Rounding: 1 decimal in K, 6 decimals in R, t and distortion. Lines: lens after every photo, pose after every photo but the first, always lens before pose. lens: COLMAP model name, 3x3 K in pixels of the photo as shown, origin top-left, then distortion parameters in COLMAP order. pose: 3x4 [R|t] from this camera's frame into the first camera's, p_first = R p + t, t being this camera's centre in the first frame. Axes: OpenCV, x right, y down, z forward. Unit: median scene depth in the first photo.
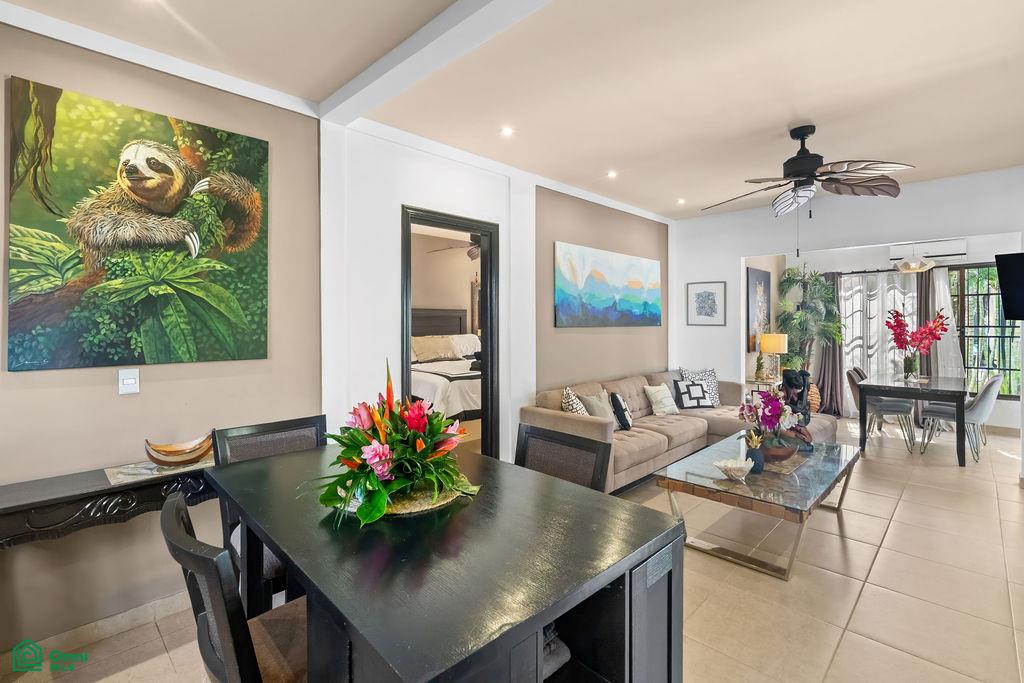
lens RADIAL K [[470.9, 0, 511.6], [0, 470.9, 328.3], [0, 0, 1]] dist [-0.003385, 0.000077]
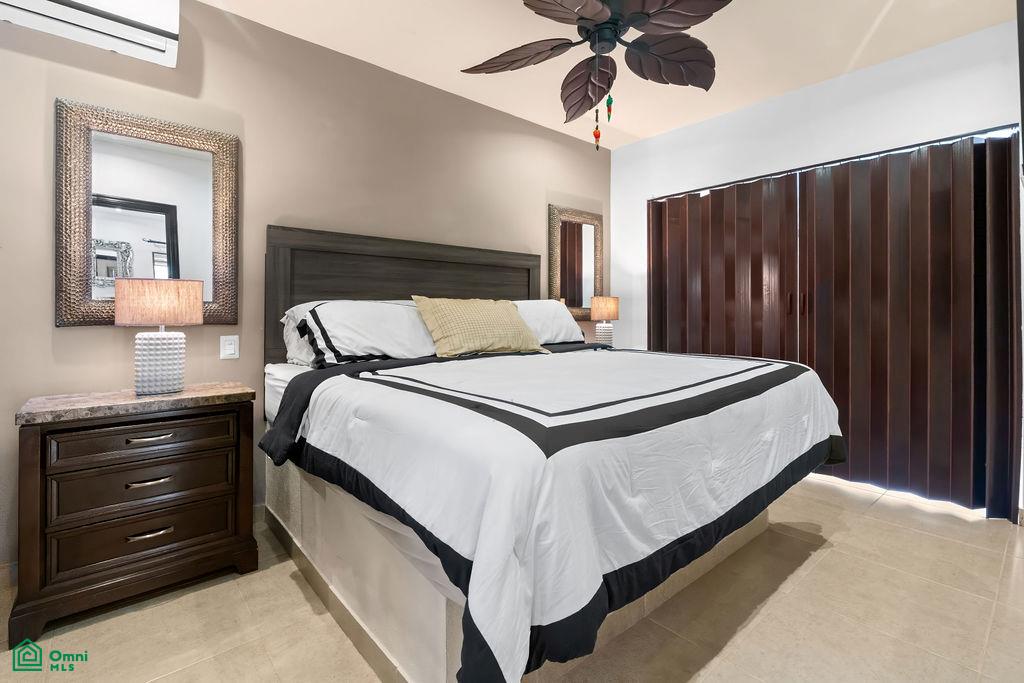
lens RADIAL K [[470.9, 0, 511.6], [0, 470.9, 328.3], [0, 0, 1]] dist [-0.003385, 0.000077]
pose [[0.995710, 0.003802, -0.092449, -0.233613], [-0.002682, 0.999922, 0.012238, 0.098904], [0.092488, -0.011937, 0.995642, 1.448955]]
